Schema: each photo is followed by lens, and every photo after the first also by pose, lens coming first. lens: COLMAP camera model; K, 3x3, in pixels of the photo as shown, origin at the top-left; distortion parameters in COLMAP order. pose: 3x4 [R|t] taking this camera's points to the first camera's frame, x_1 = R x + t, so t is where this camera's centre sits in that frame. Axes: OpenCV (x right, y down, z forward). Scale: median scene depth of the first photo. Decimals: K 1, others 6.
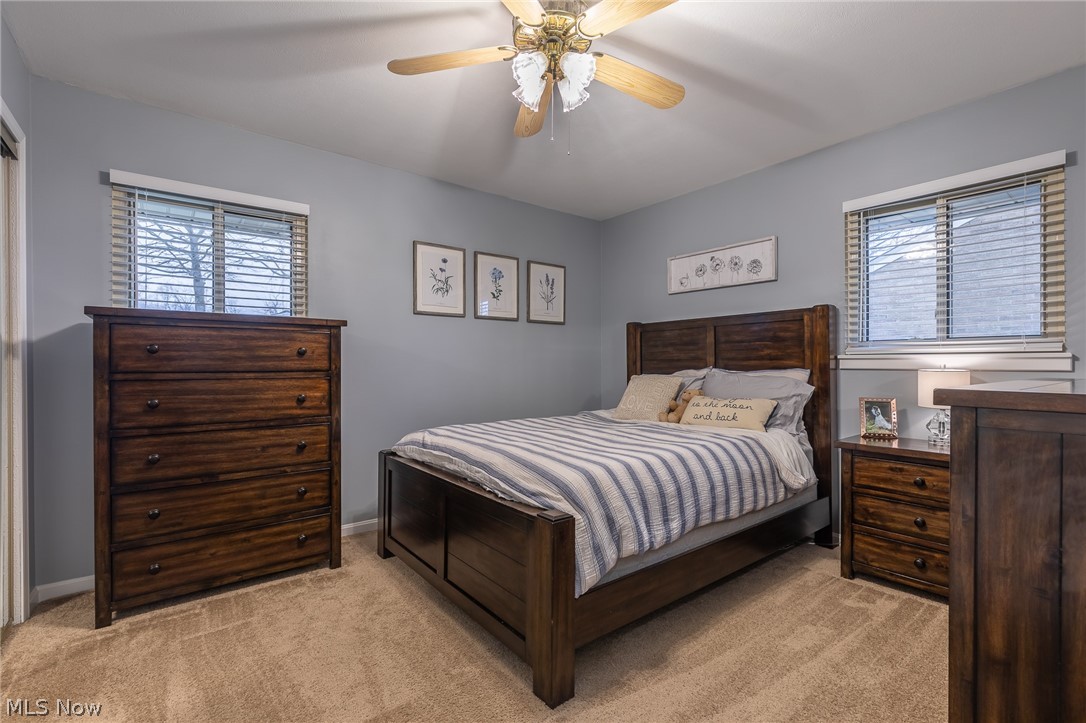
lens RADIAL K [[486.7, 0, 540.7], [0, 486.7, 357.8], [0, 0, 1]] dist [0.001299, -0.000419]
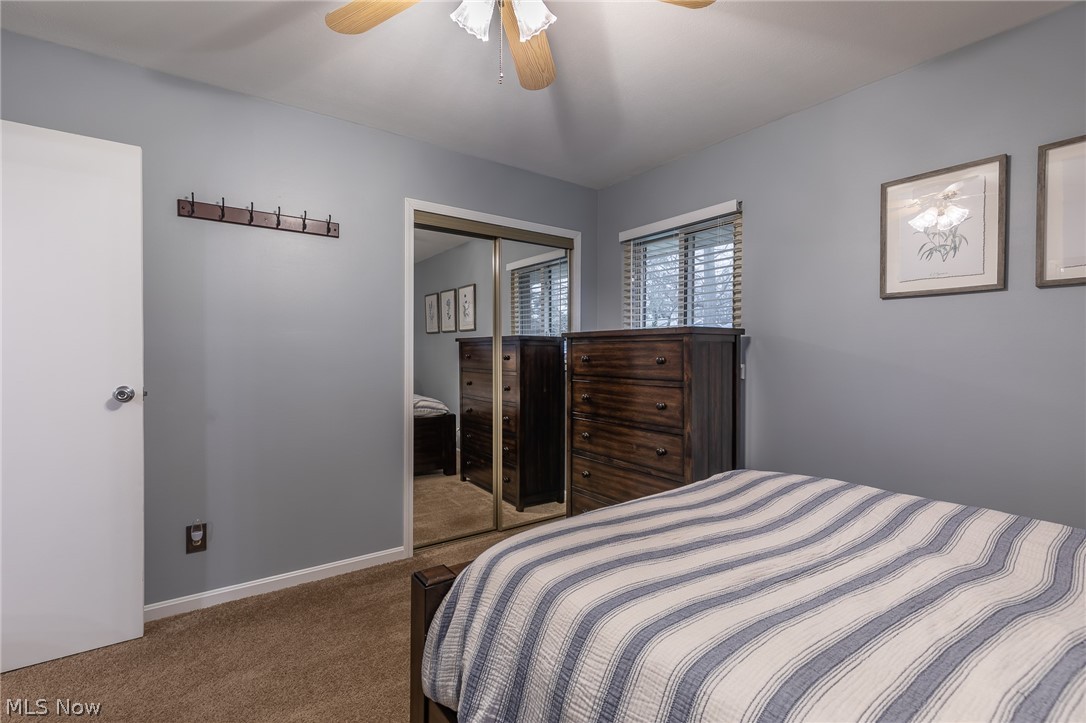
lens RADIAL K [[486.7, 0, 540.8], [0, 486.7, 365.8], [0, 0, 1]] dist [0.001299, -0.000419]
pose [[-0.050712, 0.012383, -0.998637, 0.533120], [-0.003214, 0.999916, 0.012562, -0.013604], [0.998708, 0.003847, -0.050668, 0.788579]]
